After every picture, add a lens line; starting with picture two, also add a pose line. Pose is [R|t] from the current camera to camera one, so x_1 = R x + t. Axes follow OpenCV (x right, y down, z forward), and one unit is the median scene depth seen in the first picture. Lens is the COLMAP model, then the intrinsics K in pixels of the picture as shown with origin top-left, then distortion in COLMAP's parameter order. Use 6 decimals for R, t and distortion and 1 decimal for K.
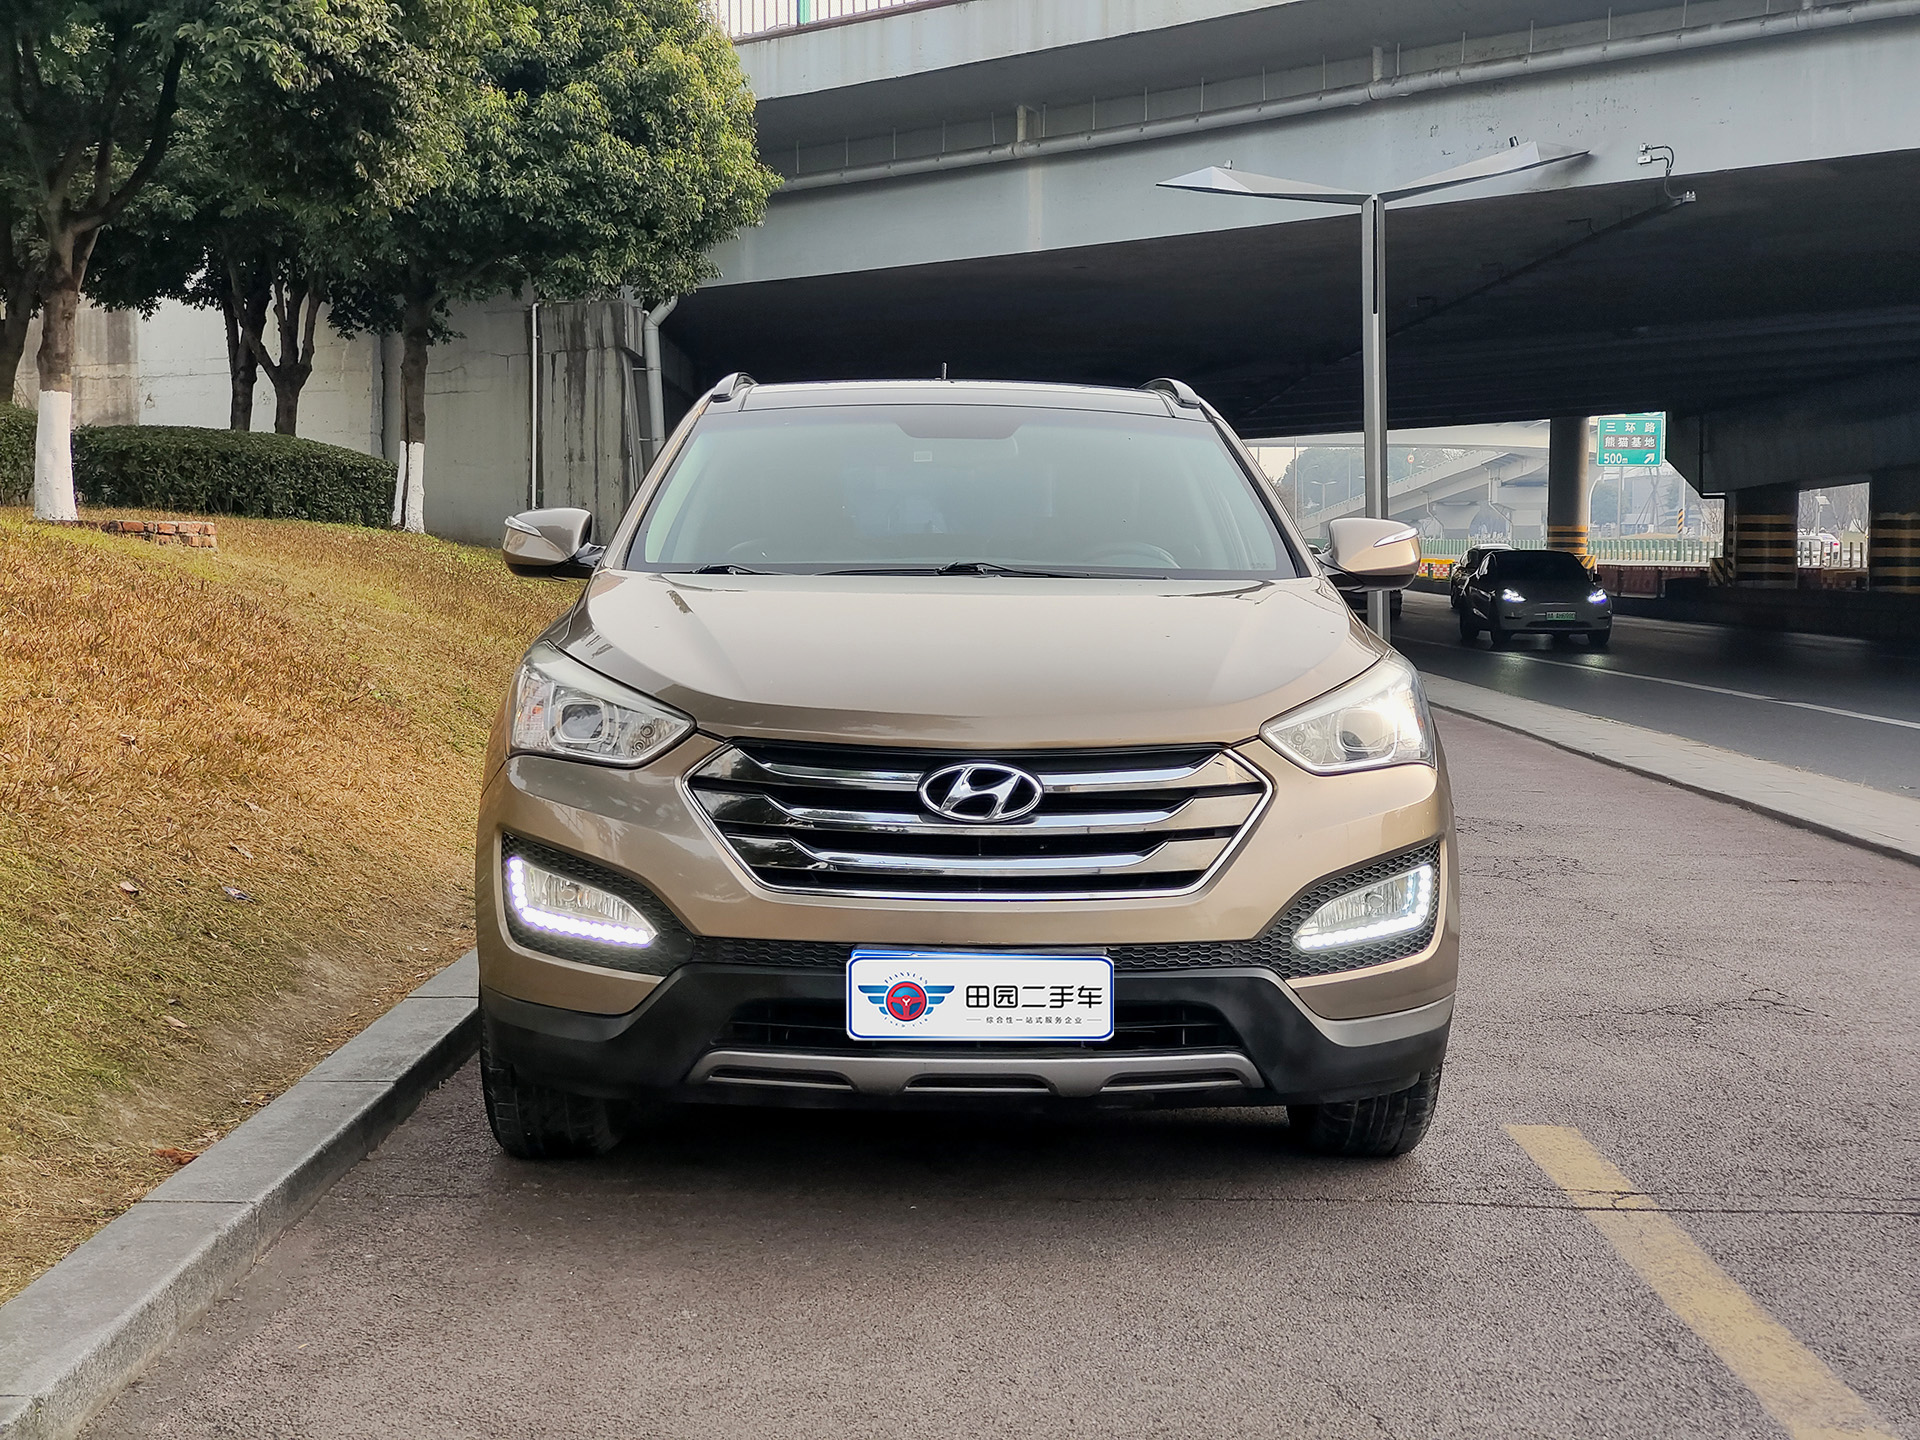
lens RADIAL K [[2543.1, 0, 960.0], [0, 2543.1, 720.0], [0, 0, 1]] dist [0.276687, -1.013095]
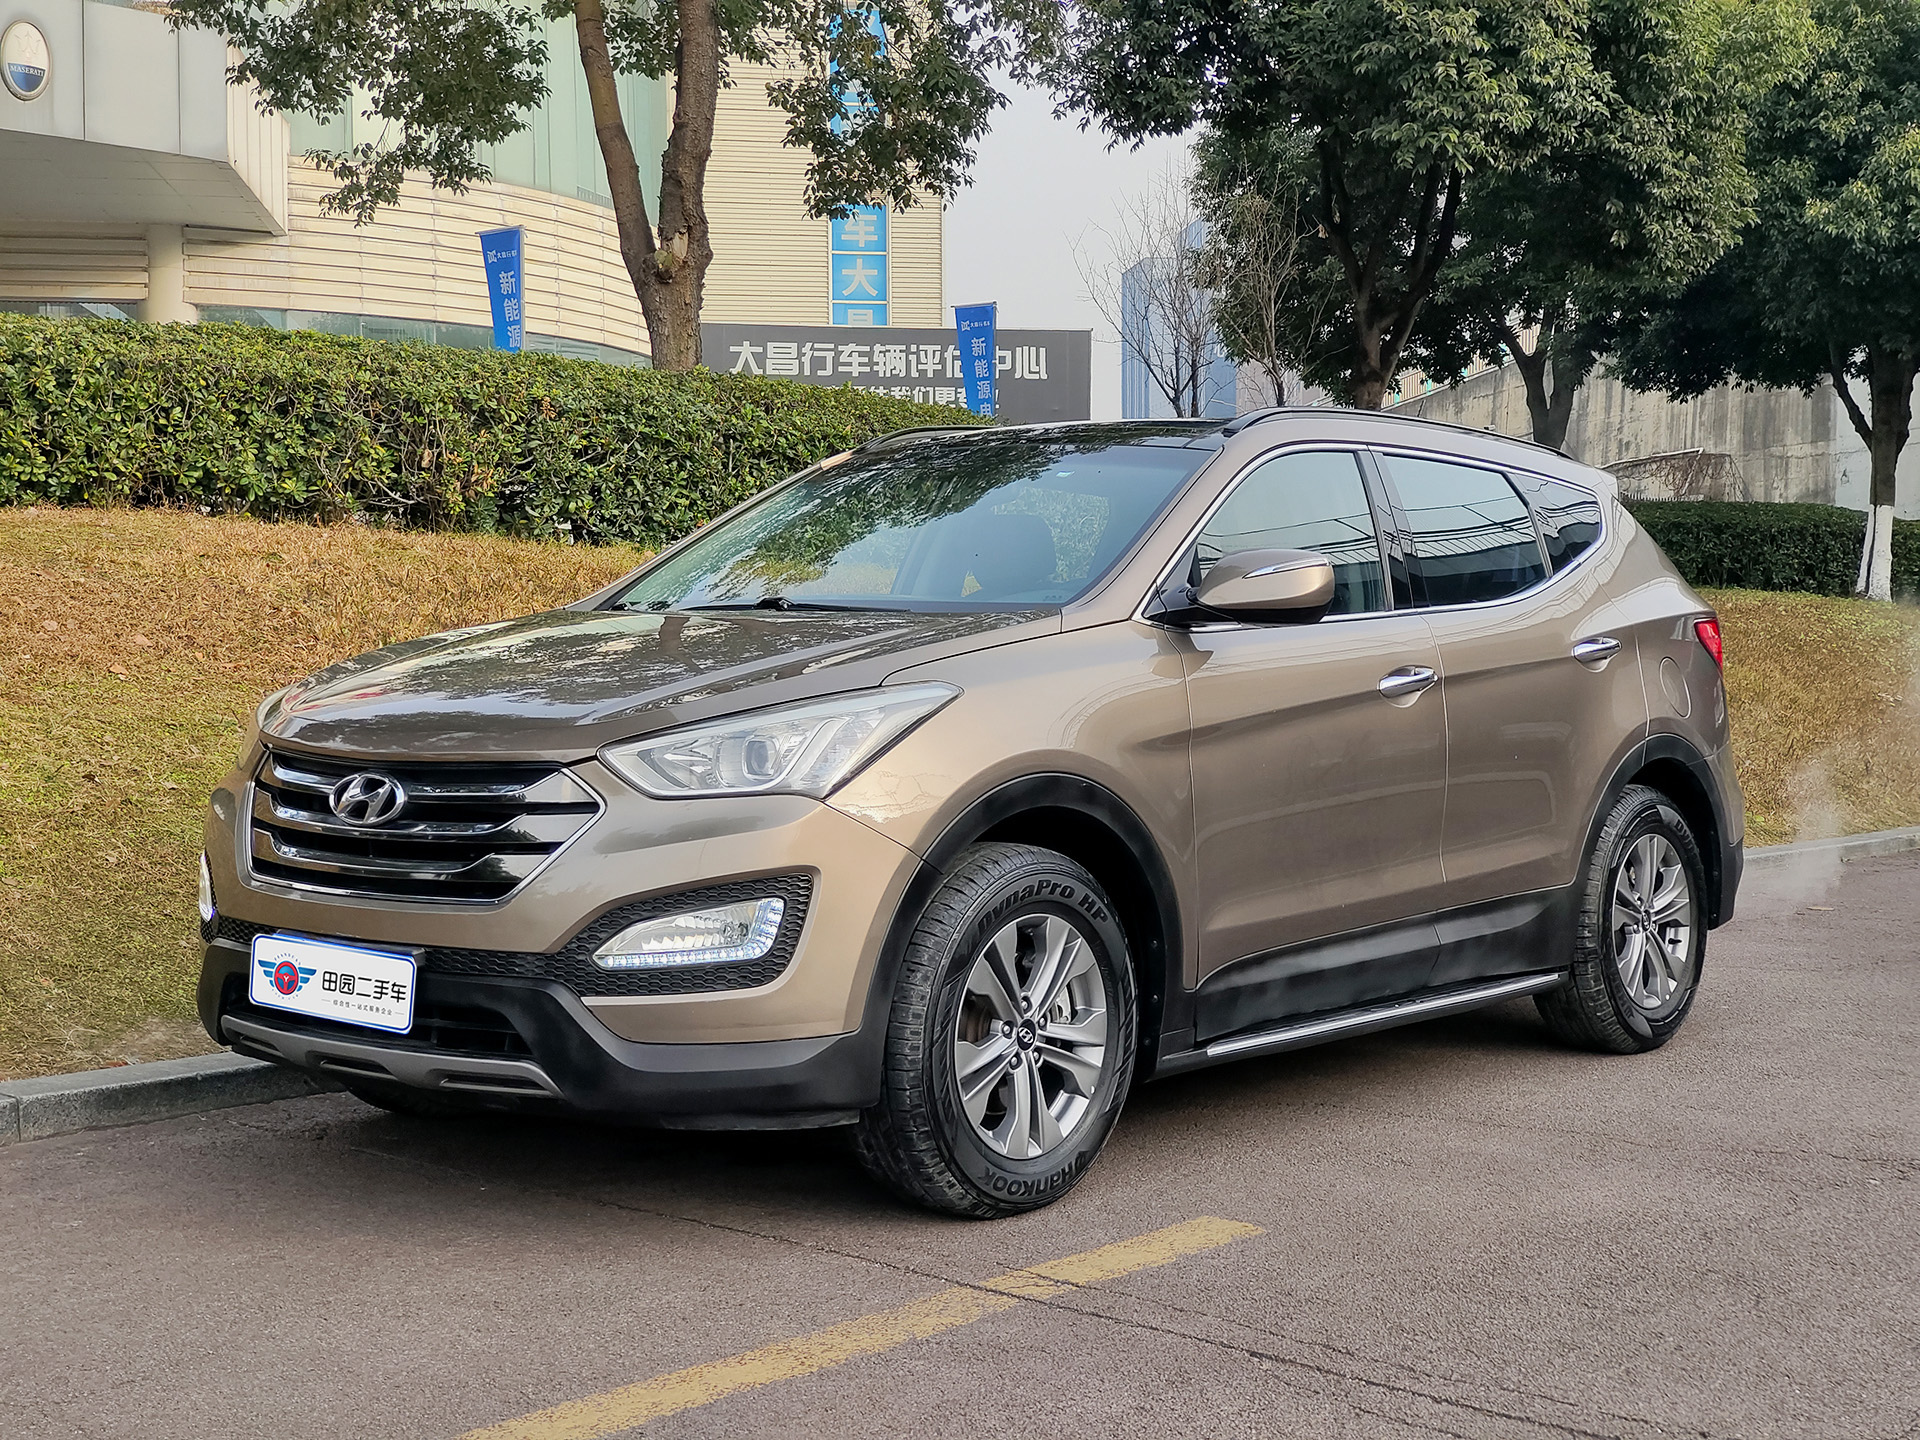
lens RADIAL K [[2491.4, 0, 960.0], [0, 2491.4, 720.0], [0, 0, 1]] dist [0.317119, -0.915208]
pose [[0.710016, 0.022926, -0.703813, 0.928150], [-0.045527, 0.998873, -0.013392, -0.001541], [0.702713, 0.041551, 0.710259, 0.395765]]
